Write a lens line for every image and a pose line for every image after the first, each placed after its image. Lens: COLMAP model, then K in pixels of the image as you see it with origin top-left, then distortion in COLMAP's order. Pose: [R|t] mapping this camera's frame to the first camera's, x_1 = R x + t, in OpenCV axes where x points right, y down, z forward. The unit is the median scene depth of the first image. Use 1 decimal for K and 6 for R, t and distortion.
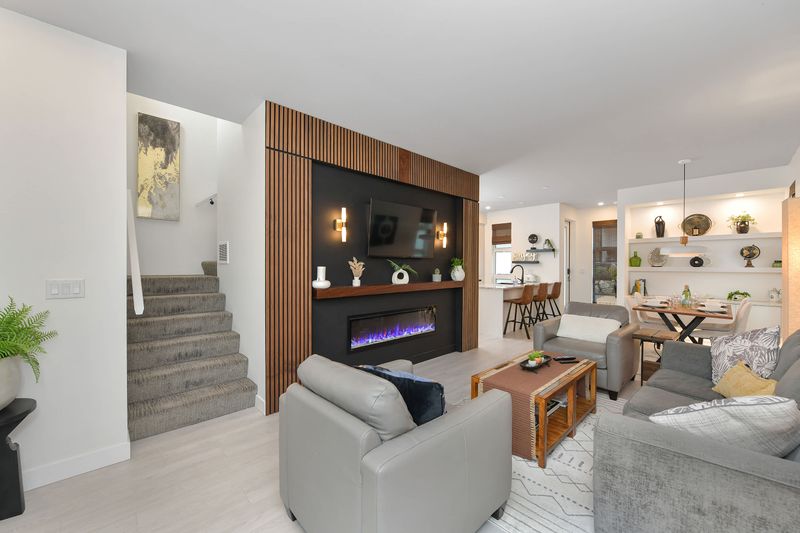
lens RADIAL K [[314.6, 0, 401.6], [0, 314.6, 265.0], [0, 0, 1]] dist [0.004071, 0.000440]
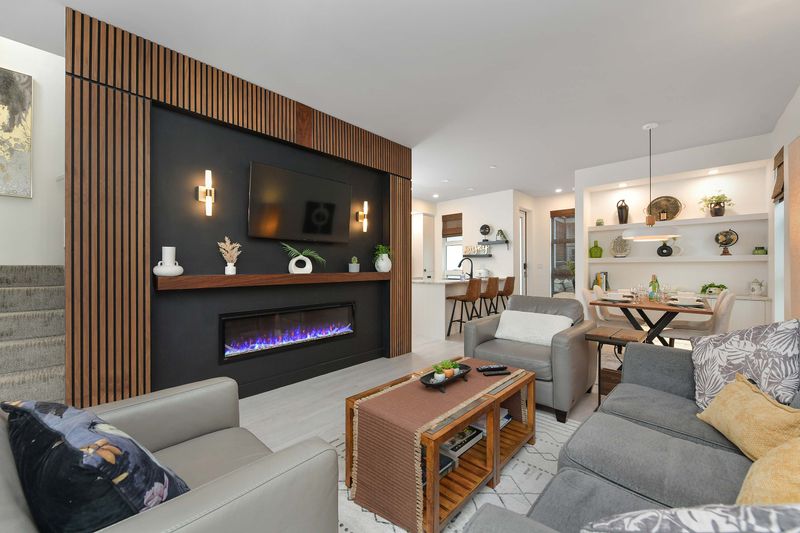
lens RADIAL K [[314.6, 0, 375.8], [0, 314.6, 265.3], [0, 0, 1]] dist [0.004071, 0.000440]
pose [[0.999863, -0.004948, 0.015769, 0.150430], [0.005064, 0.999960, -0.007370, 0.039053], [-0.015732, 0.007449, 0.999849, 0.173203]]
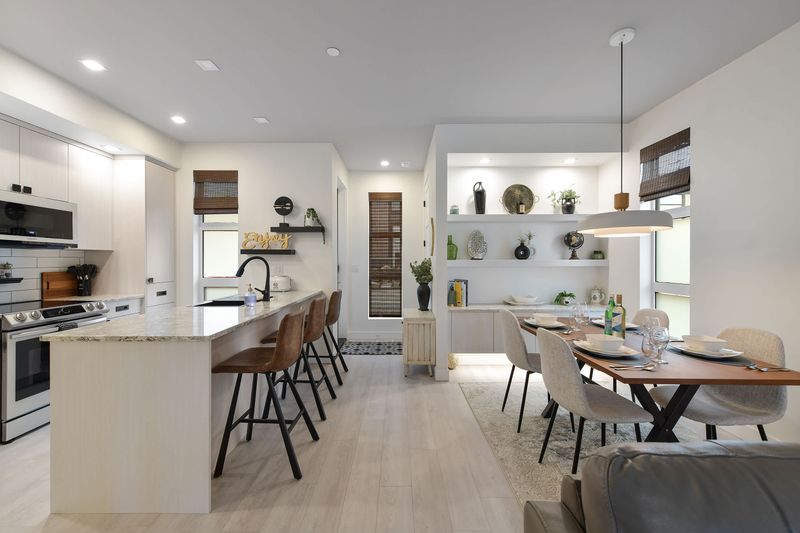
lens RADIAL K [[314.6, 0, 399.5], [0, 314.6, 263.1], [0, 0, 1]] dist [0.004071, 0.000440]
pose [[0.689996, -0.009090, 0.723756, 0.298755], [0.004012, 0.999954, 0.008734, 0.008609], [-0.723802, -0.003122, 0.690000, 0.862920]]
